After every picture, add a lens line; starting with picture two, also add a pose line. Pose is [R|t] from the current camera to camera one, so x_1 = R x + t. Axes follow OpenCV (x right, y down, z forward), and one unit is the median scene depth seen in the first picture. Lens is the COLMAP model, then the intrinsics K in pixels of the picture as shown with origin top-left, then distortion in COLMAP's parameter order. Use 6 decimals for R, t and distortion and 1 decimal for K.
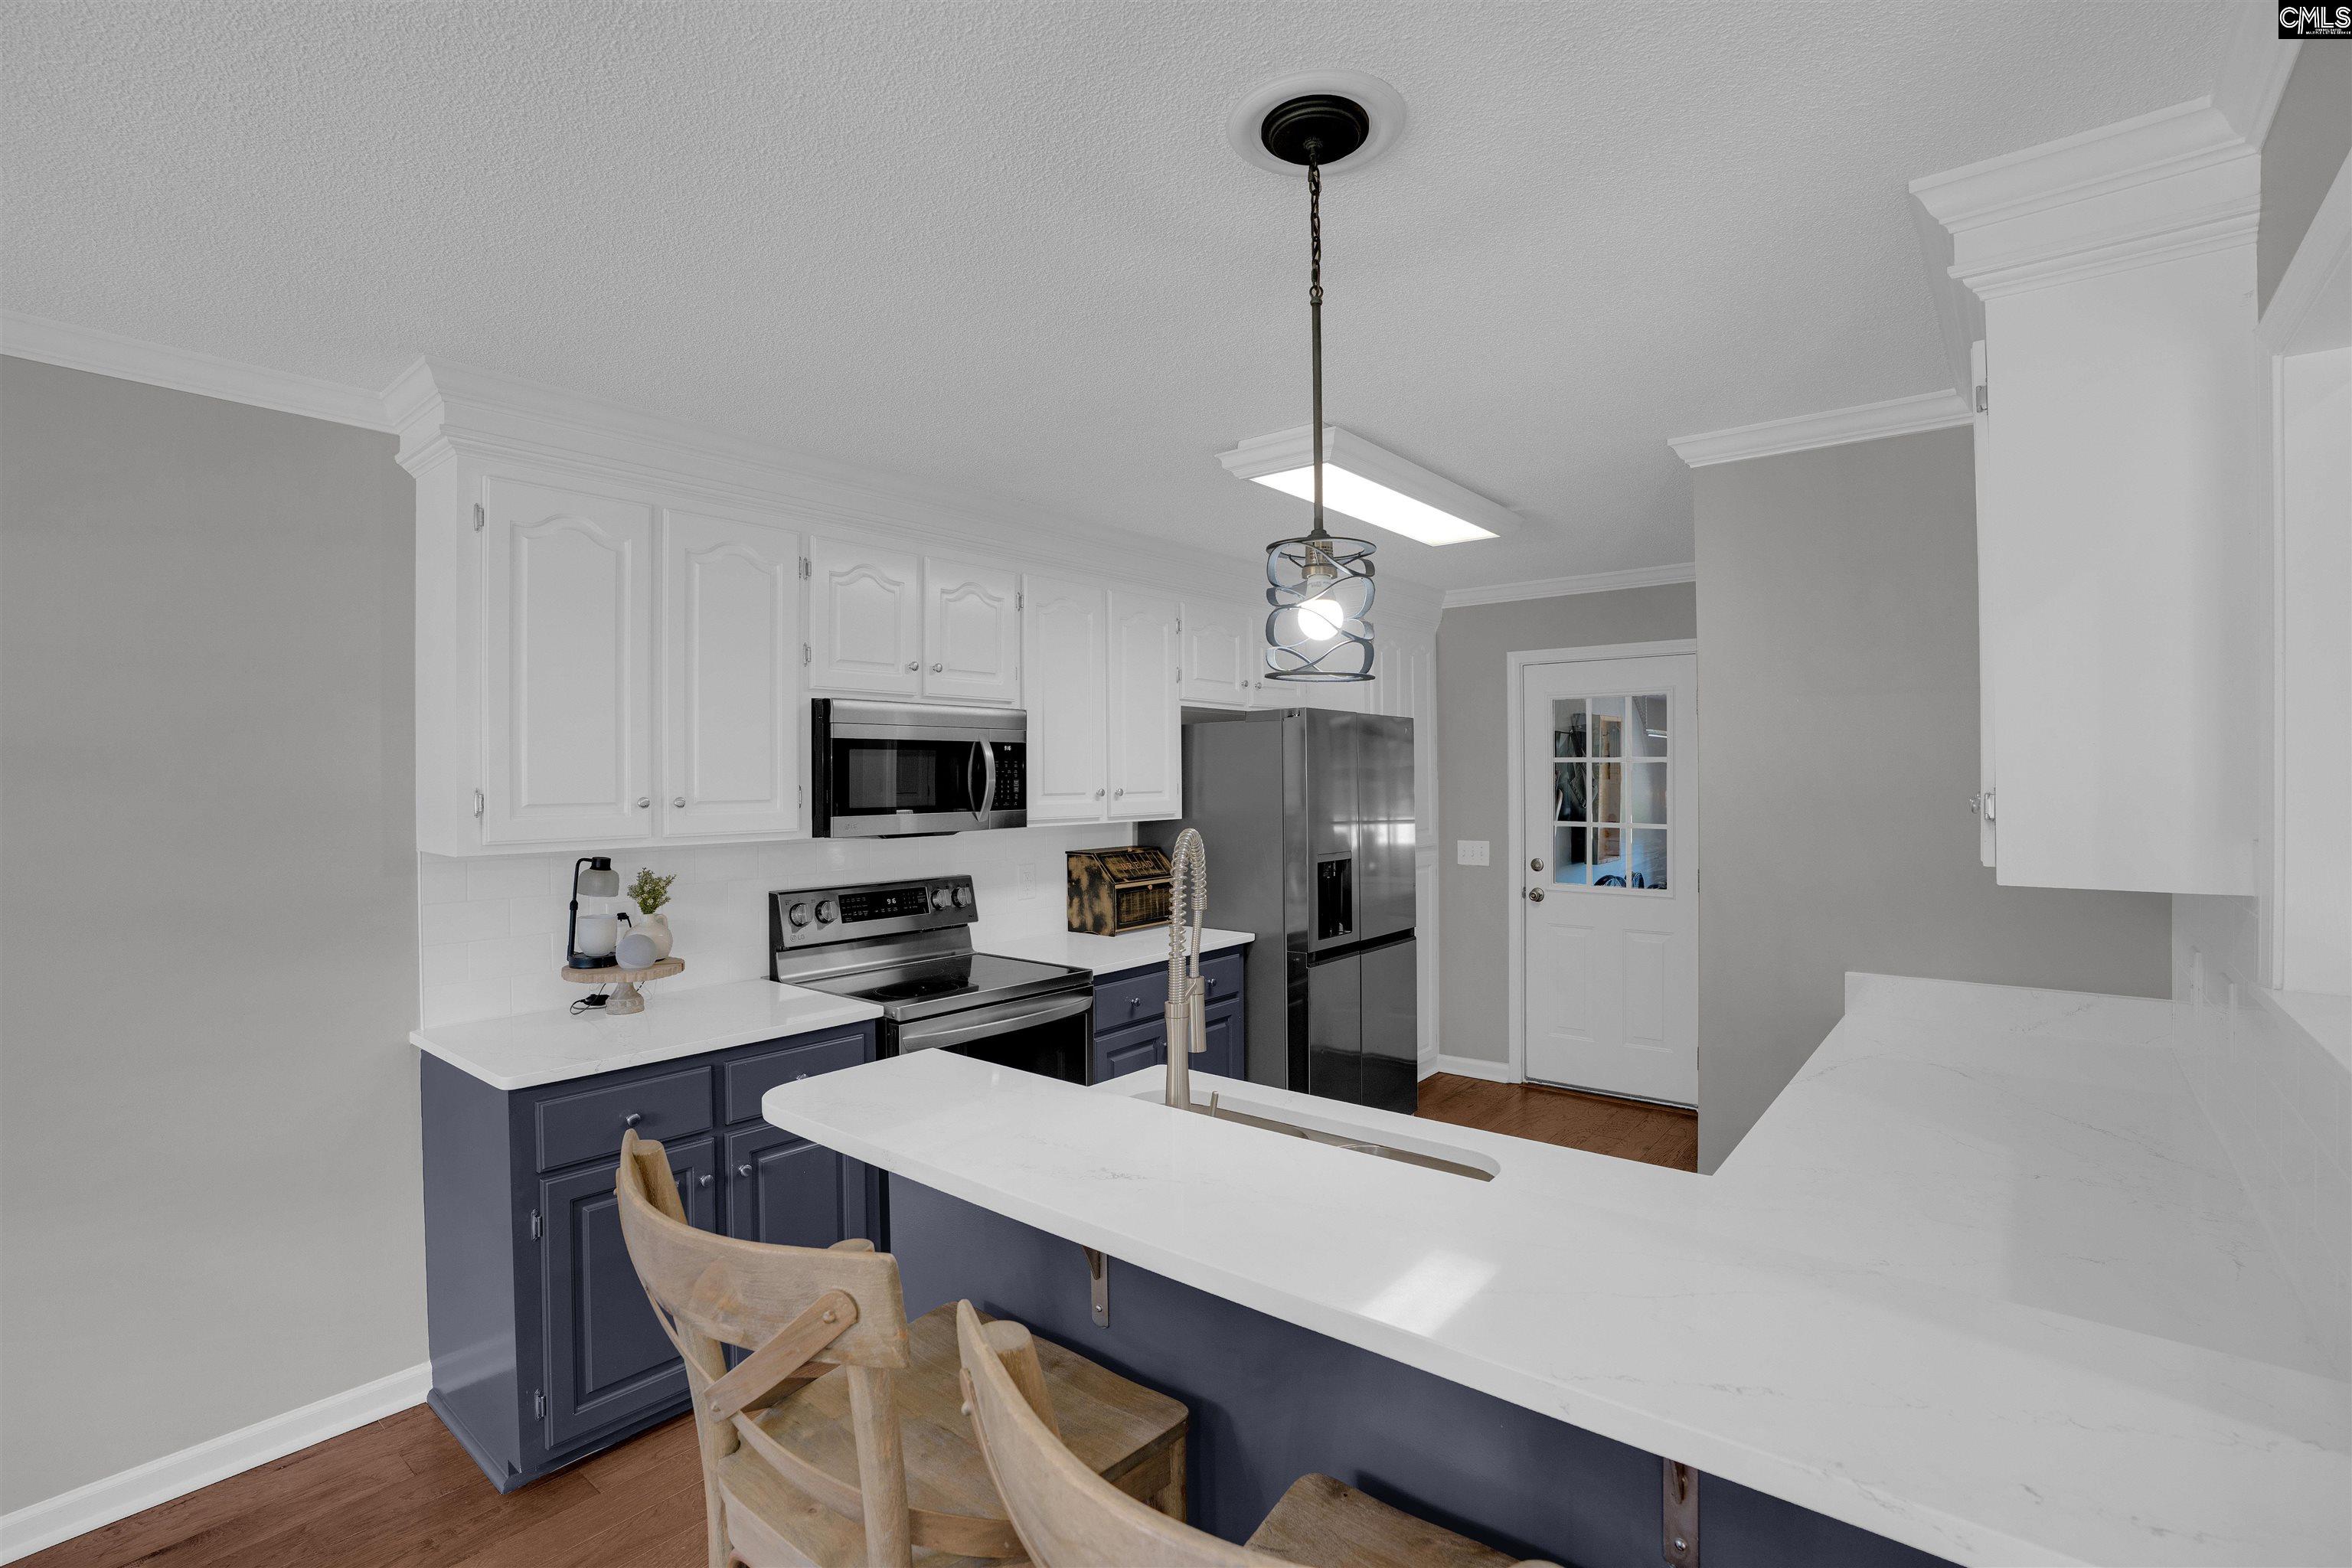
lens RADIAL K [[1117.0, 0, 1160.6], [0, 1117.0, 781.1], [0, 0, 1]] dist [-0.044087, 0.001572]
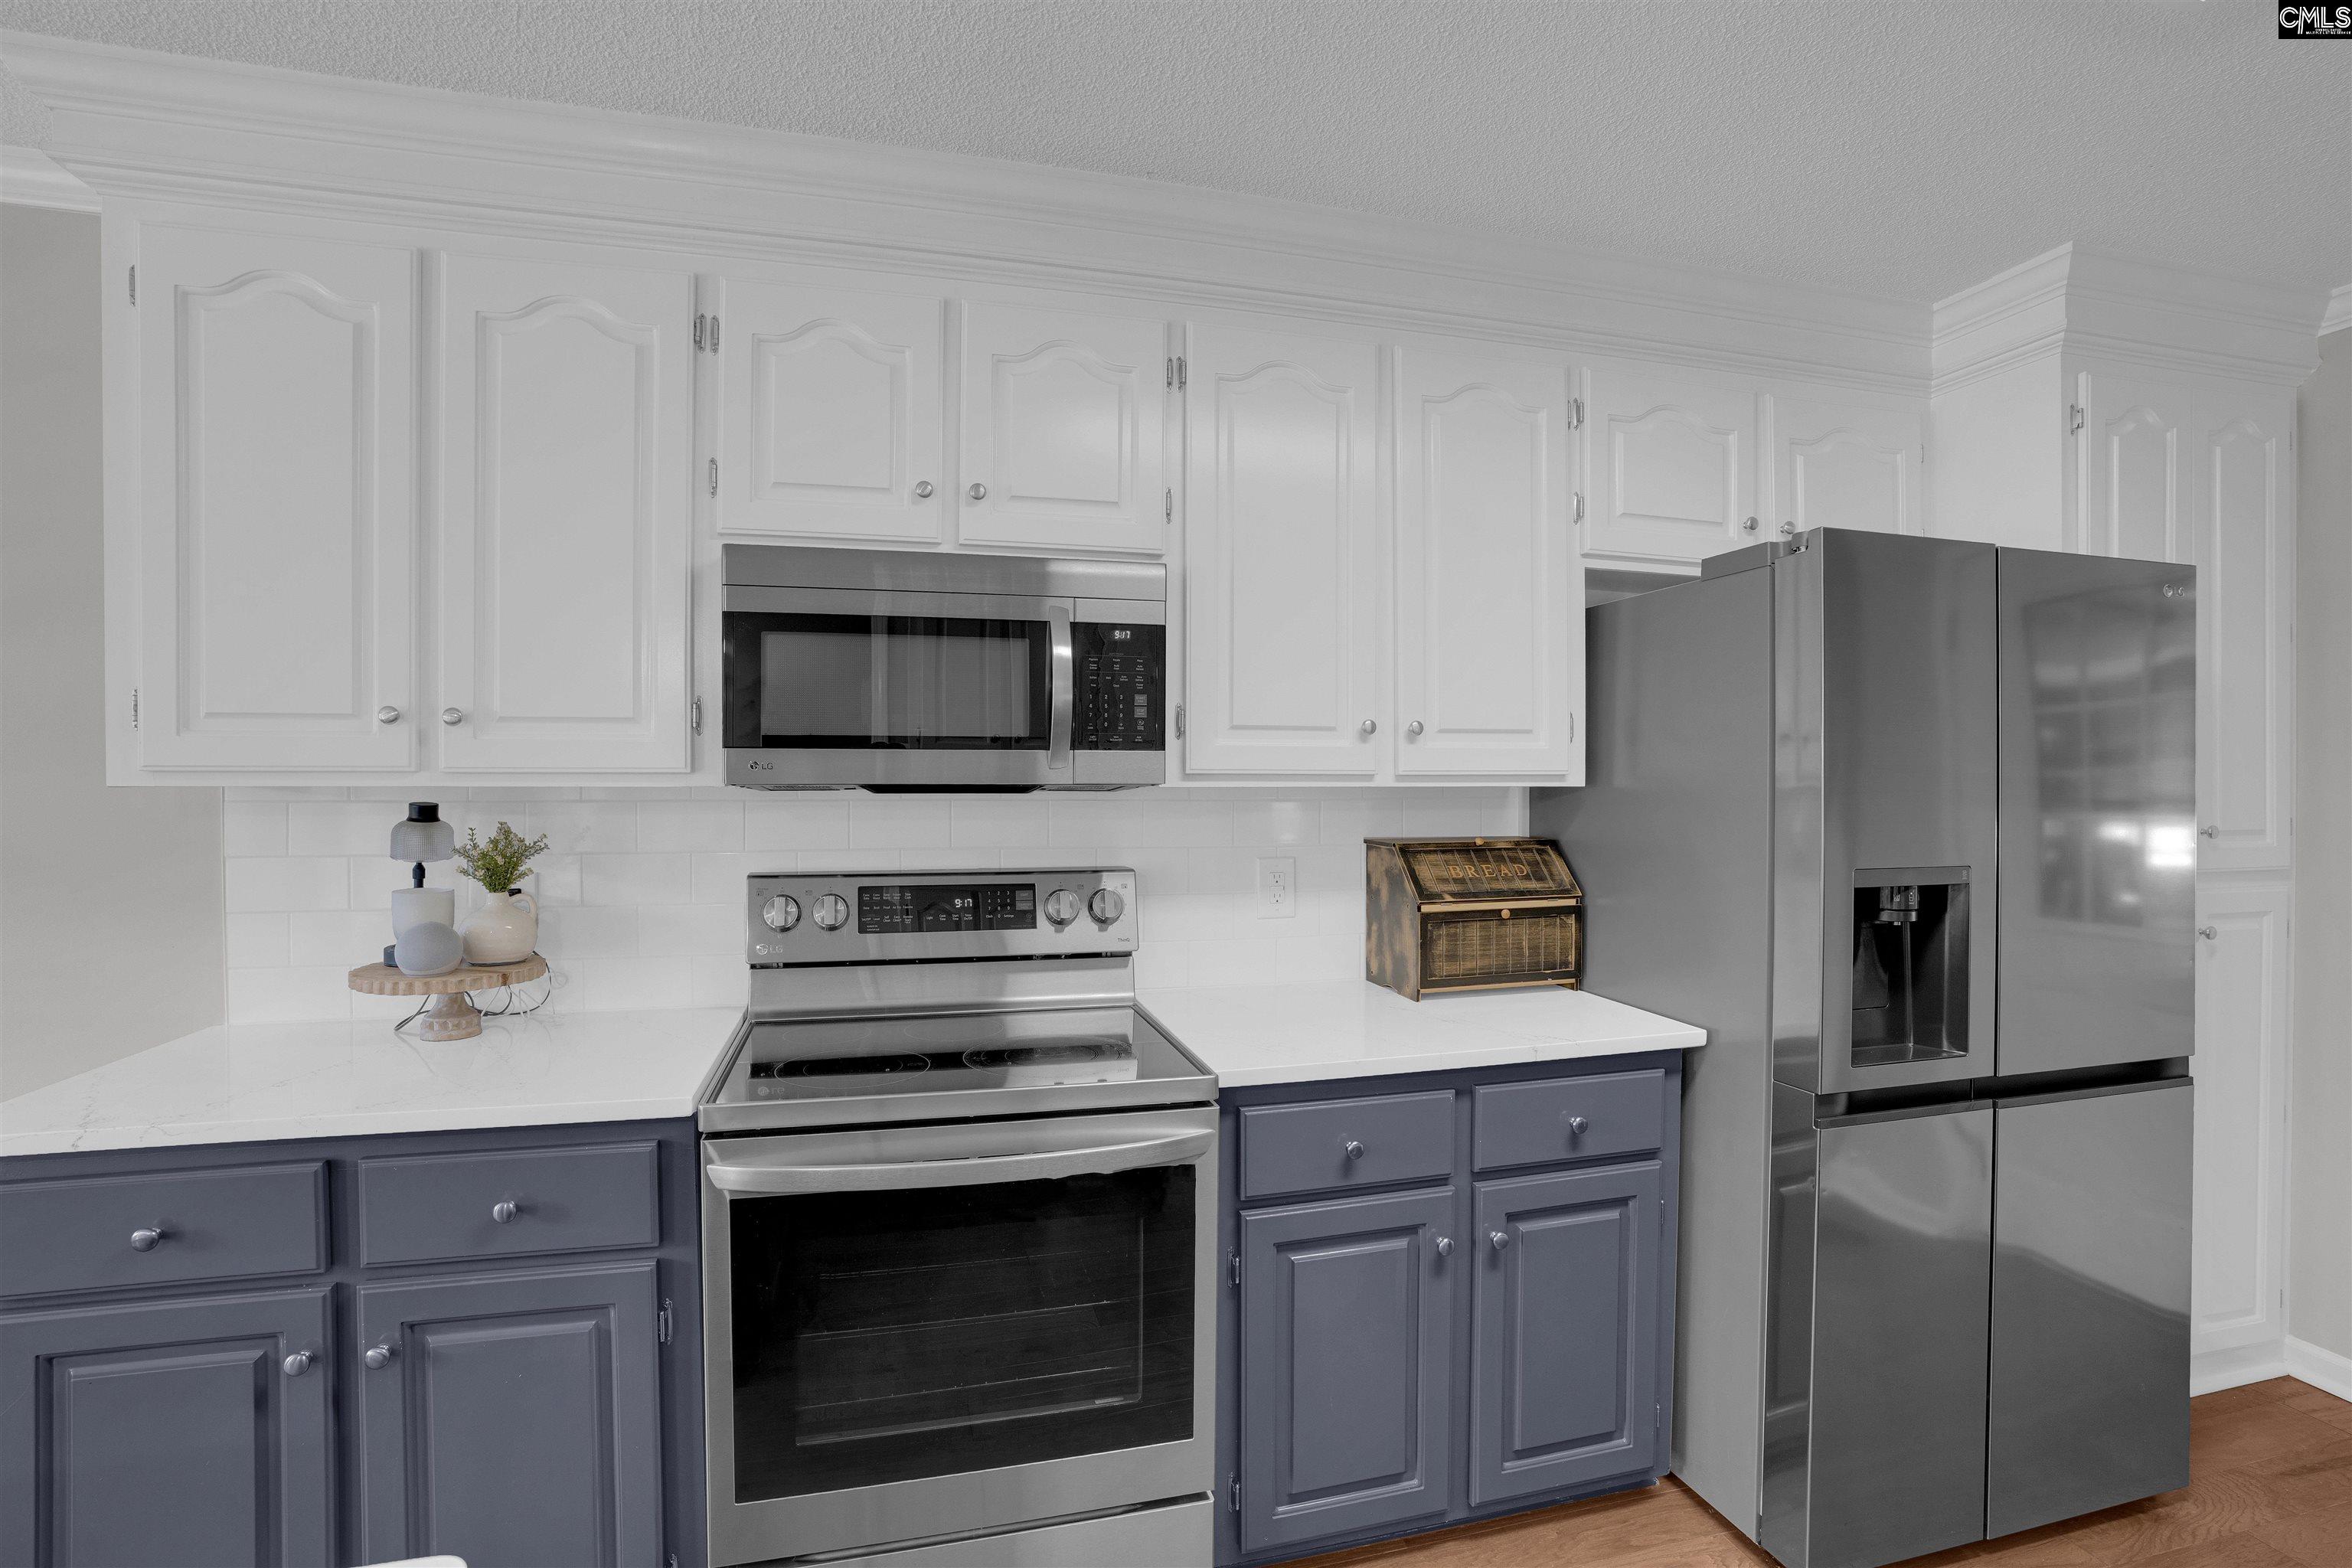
lens RADIAL K [[1117.0, 0, 1160.6], [0, 1117.0, 781.1], [0, 0, 1]] dist [-0.044087, 0.001572]
pose [[0.811264, 0.012719, -0.584542, 0.168210], [-0.010708, 0.999919, 0.006896, 0.031508], [0.584583, 0.000665, 0.811334, 0.494176]]
